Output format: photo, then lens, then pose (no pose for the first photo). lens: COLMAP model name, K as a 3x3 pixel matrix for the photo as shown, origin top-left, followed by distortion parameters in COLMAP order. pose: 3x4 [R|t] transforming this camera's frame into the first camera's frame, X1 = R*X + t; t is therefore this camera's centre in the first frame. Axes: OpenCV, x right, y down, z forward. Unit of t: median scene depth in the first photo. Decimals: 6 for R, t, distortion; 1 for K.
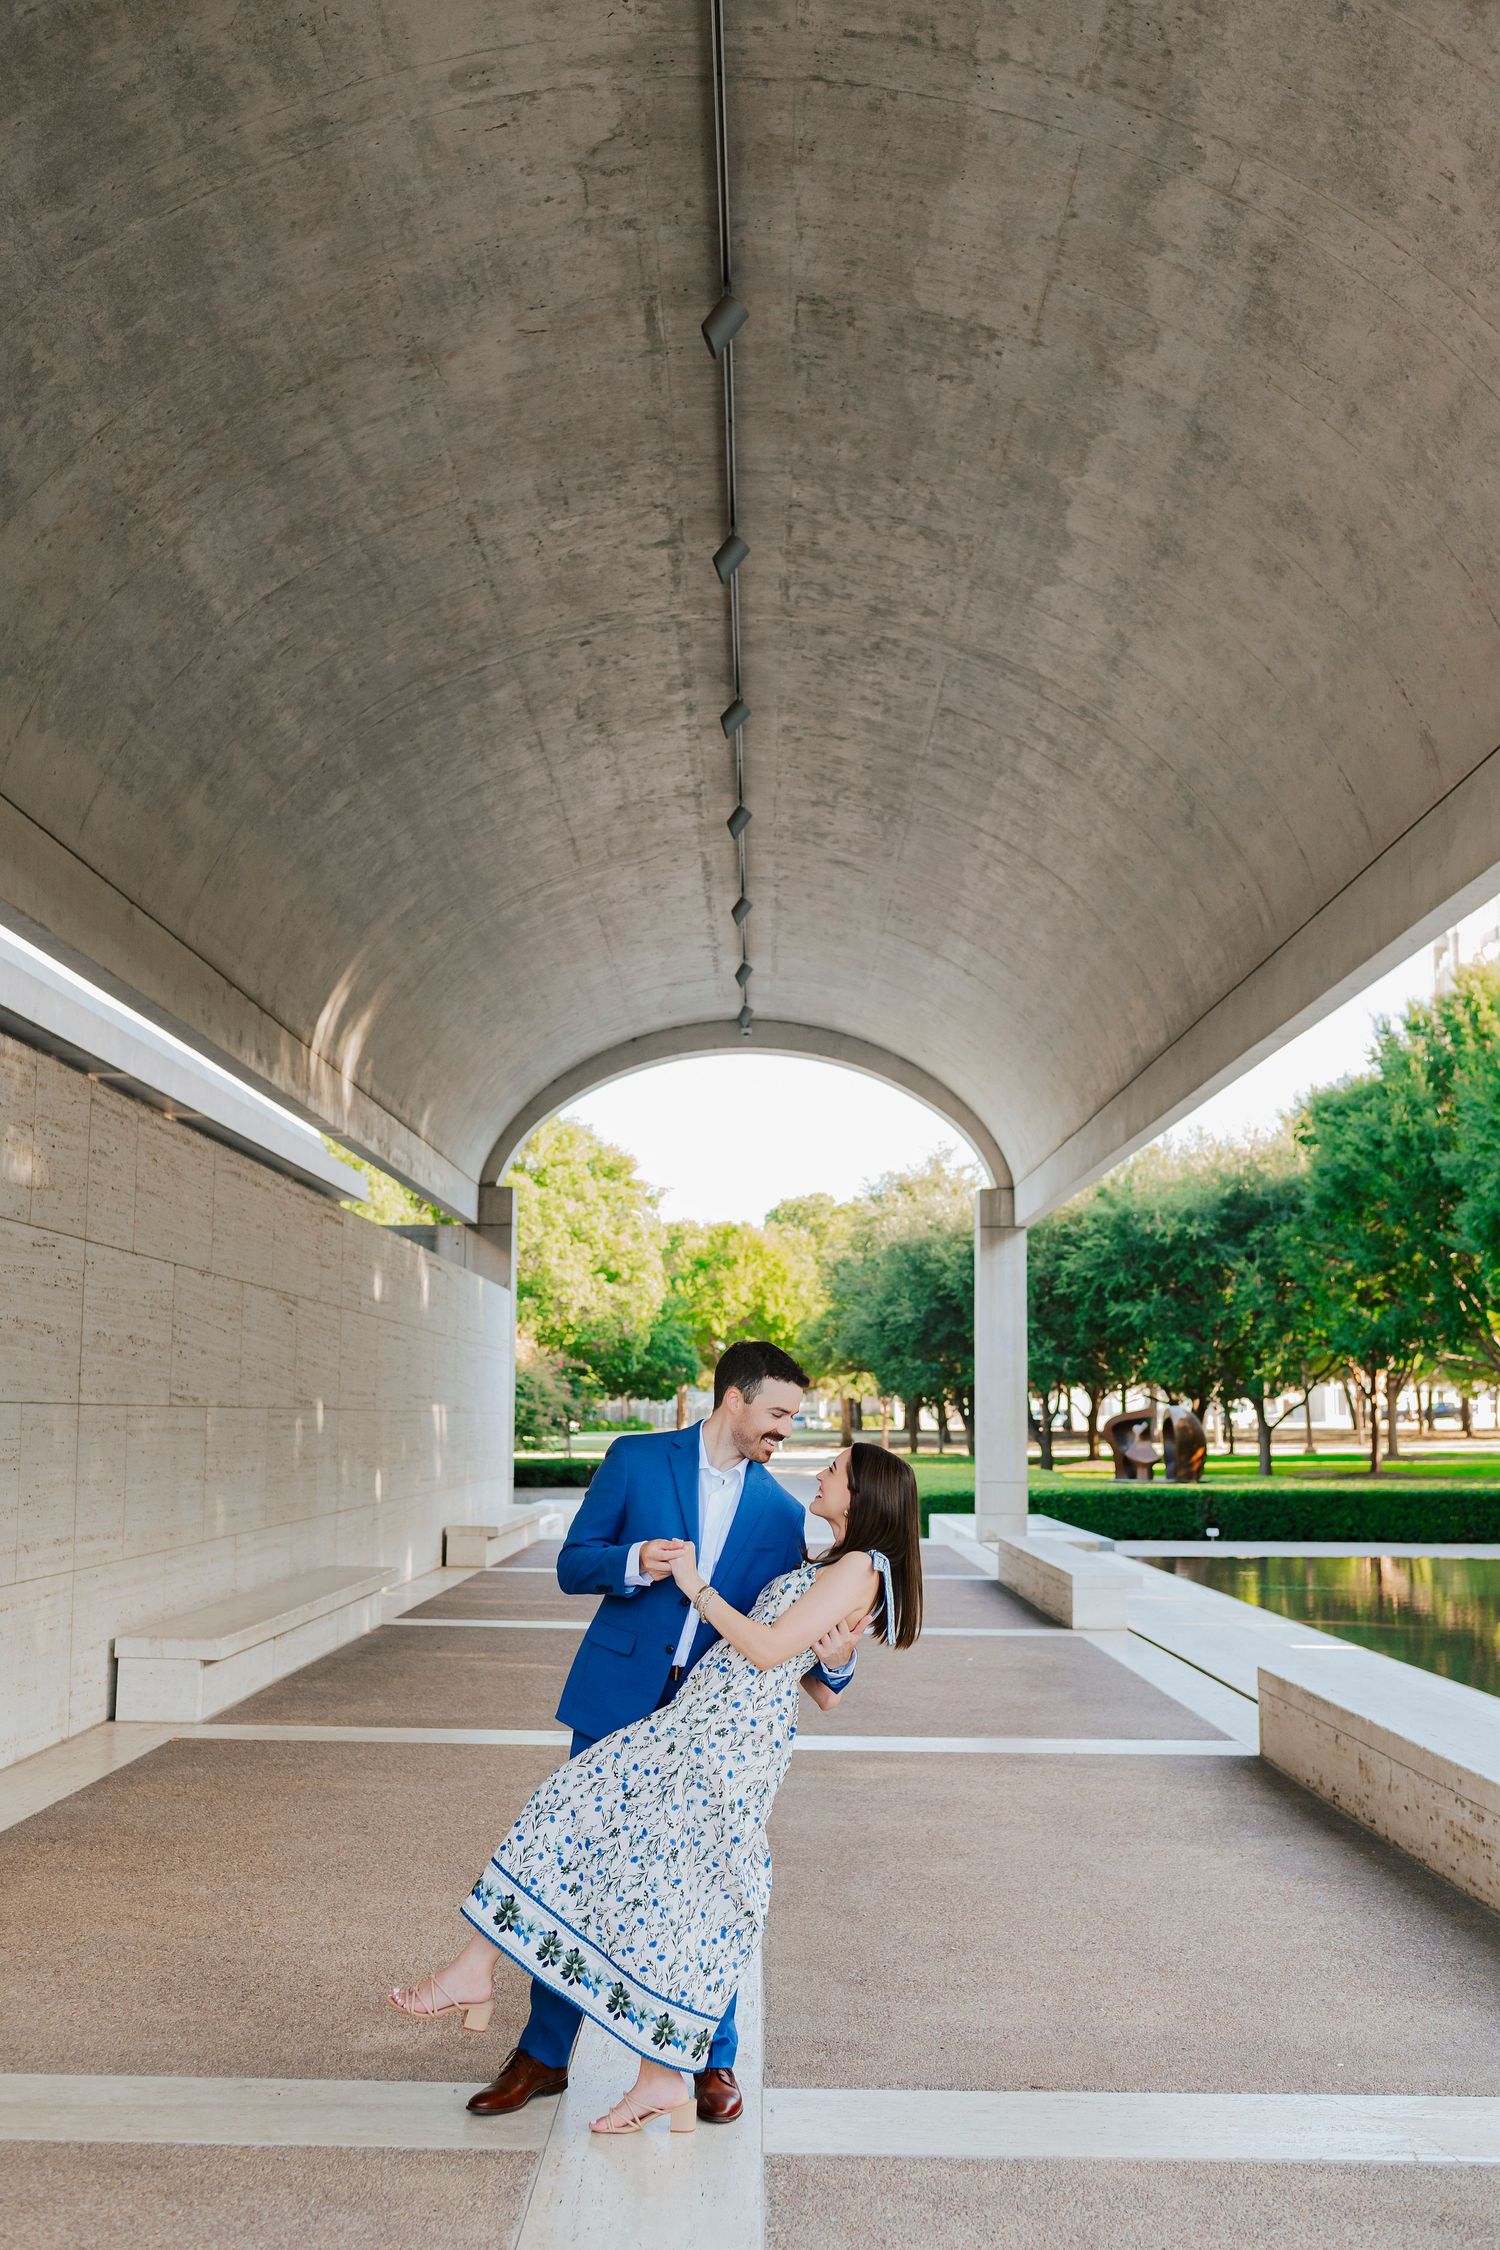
lens RADIAL K [[2253.4, 0, 750.0], [0, 2253.4, 1125.0], [0, 0, 1]] dist [-0.022599, 0.007339]
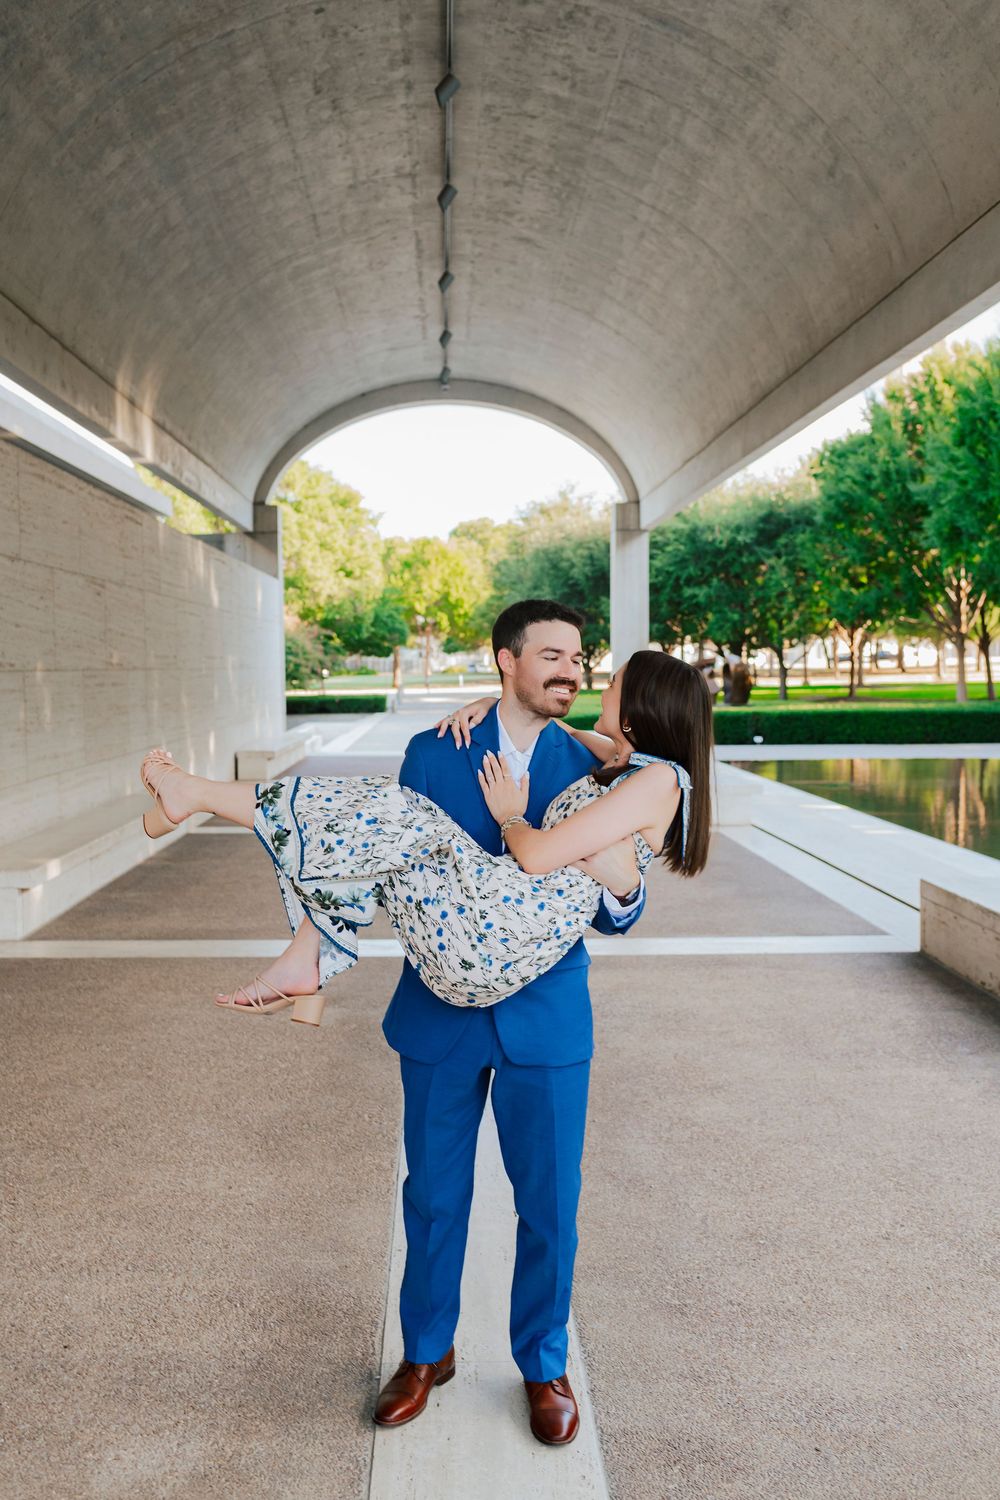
lens RADIAL K [[1466.1, 0, 500.0], [0, 1466.1, 750.0], [0, 0, 1]] dist [-0.052011, 0.154622]
pose [[0.999040, -0.016483, 0.040589, -0.011722], [0.008656, 0.982523, 0.185942, 0.014131], [-0.042944, -0.185412, 0.981722, 0.127728]]
